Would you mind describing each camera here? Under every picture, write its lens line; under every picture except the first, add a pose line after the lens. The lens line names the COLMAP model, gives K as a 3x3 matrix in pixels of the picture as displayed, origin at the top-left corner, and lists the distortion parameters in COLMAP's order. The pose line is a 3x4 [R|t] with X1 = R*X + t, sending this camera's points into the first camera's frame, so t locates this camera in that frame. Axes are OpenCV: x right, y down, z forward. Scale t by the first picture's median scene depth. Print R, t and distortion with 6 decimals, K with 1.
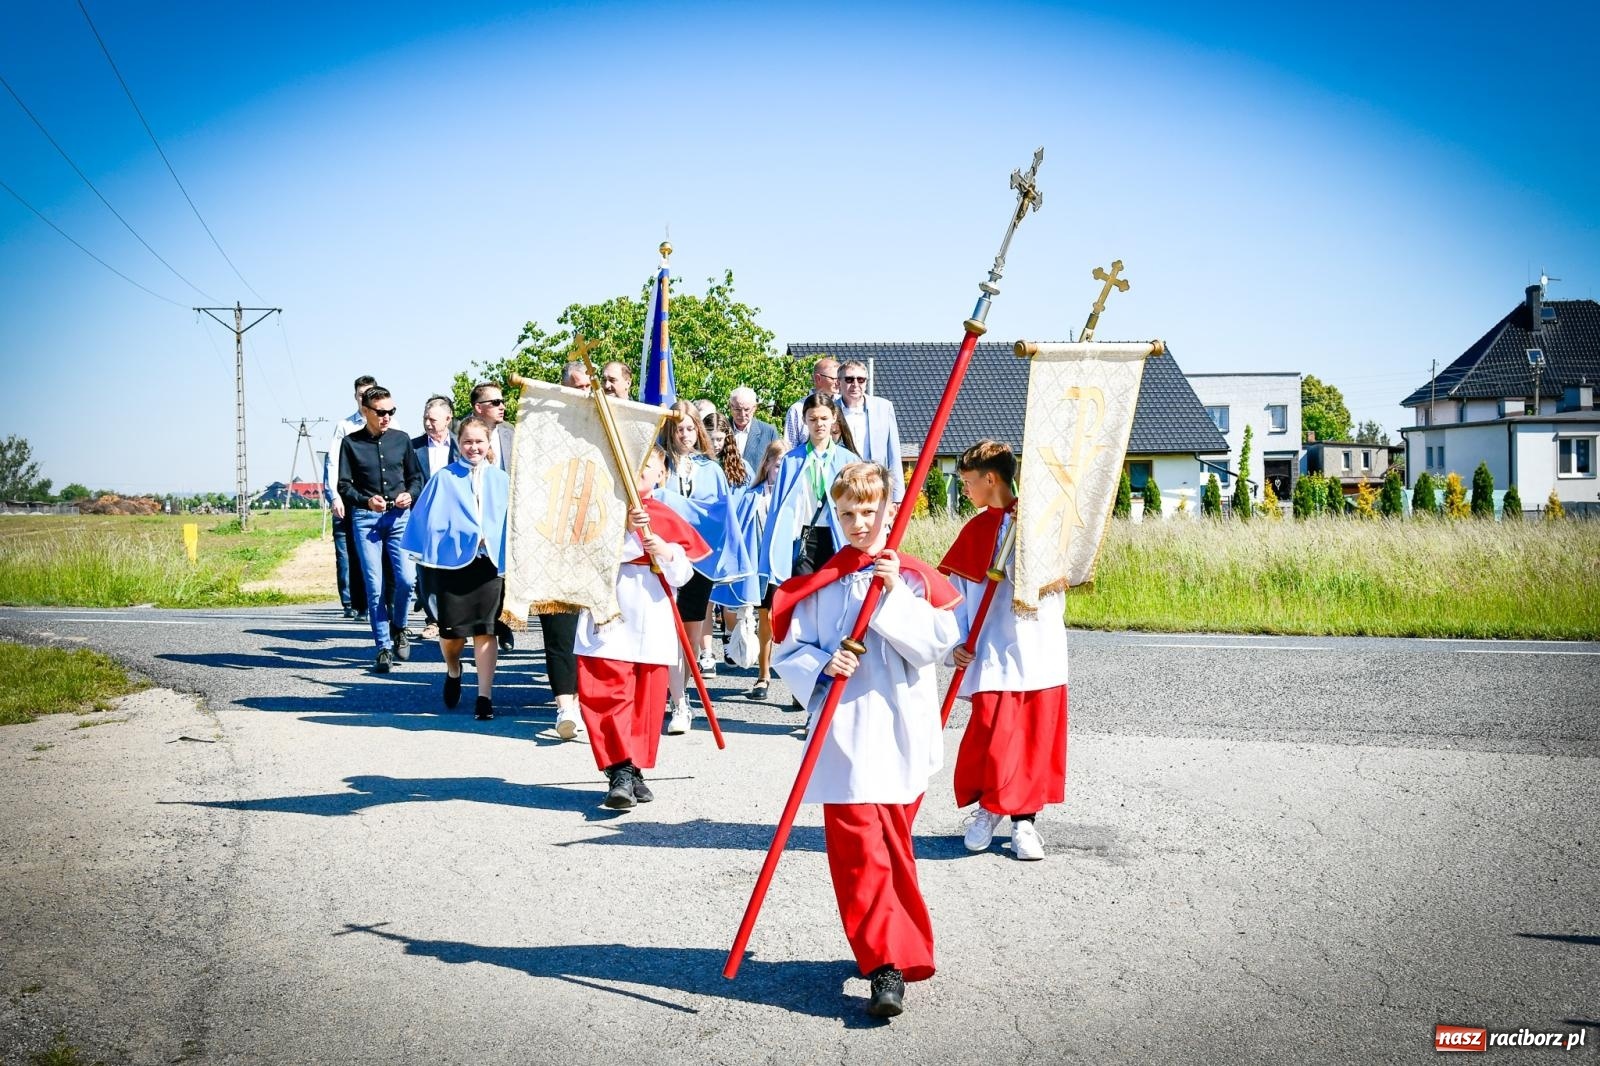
lens RADIAL K [[2394.7, 0, 791.5], [0, 2394.7, 530.3], [0, 0, 1]] dist [0.001306, 0.000000]
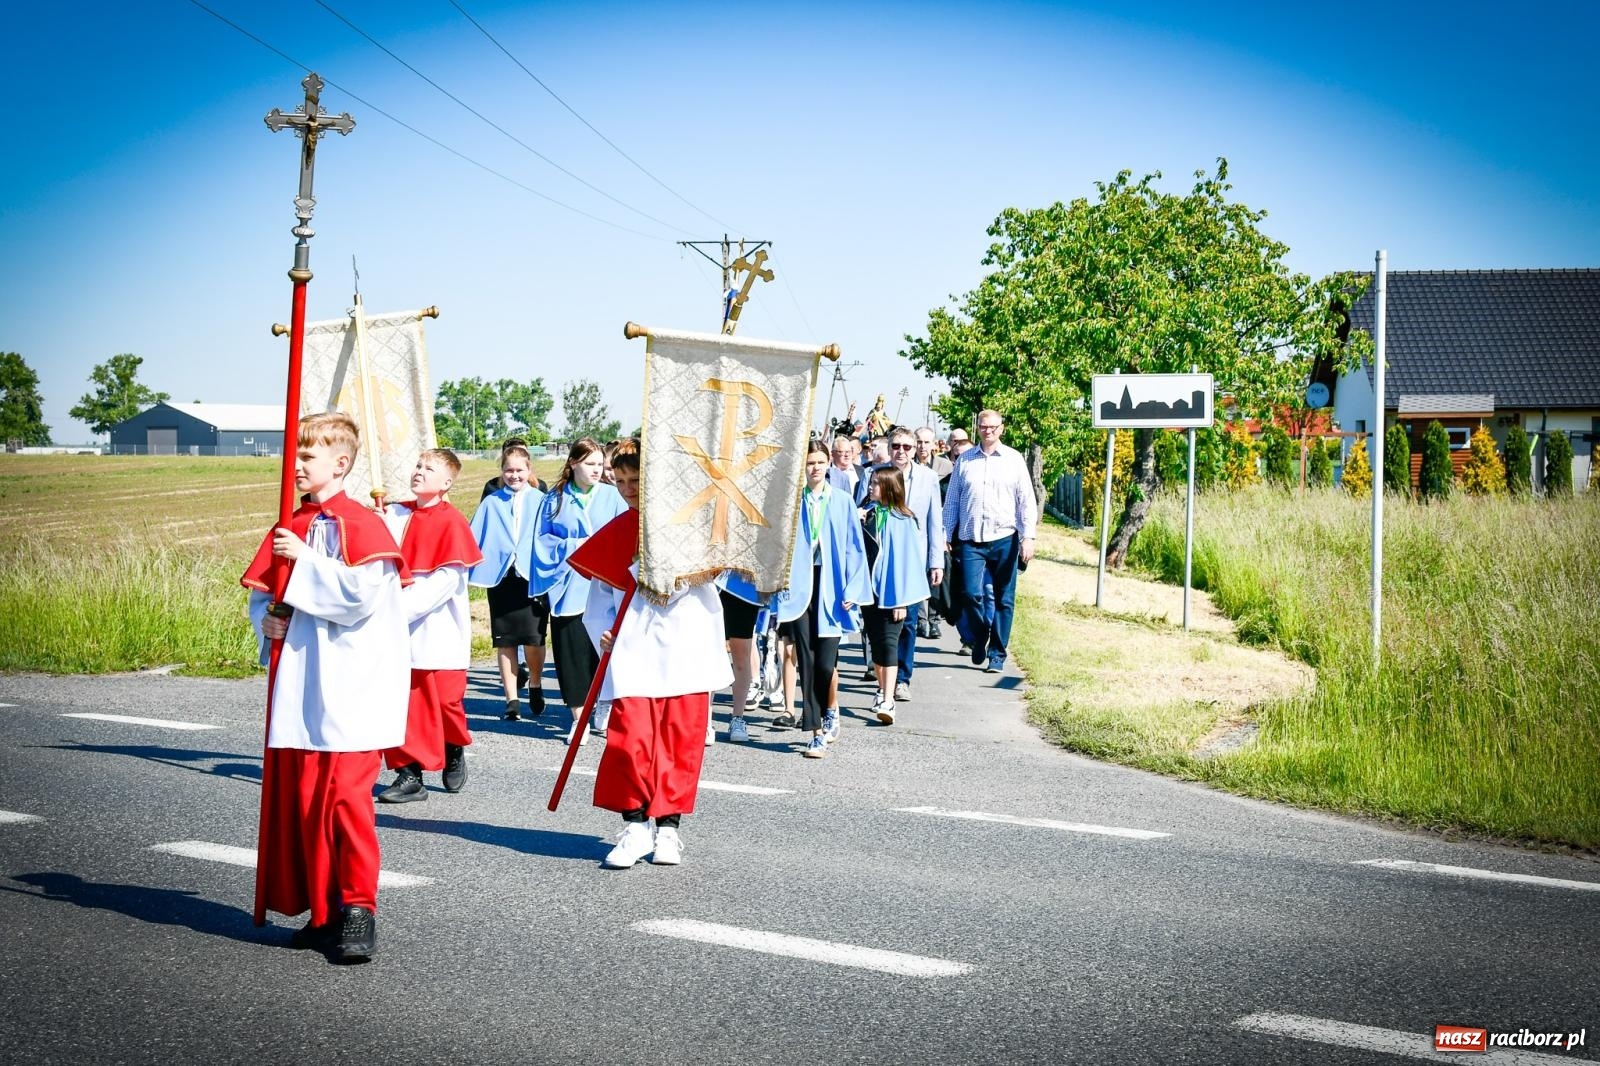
lens RADIAL K [[2394.7, 0, 797.7], [0, 2394.7, 531.9], [0, 0, 1]] dist [0.001306, 0.000000]
pose [[0.973007, 0.016007, -0.230218, 0.017246], [-0.010407, 0.999620, 0.025521, -0.012450], [0.230539, -0.022436, 0.972804, 0.256877]]
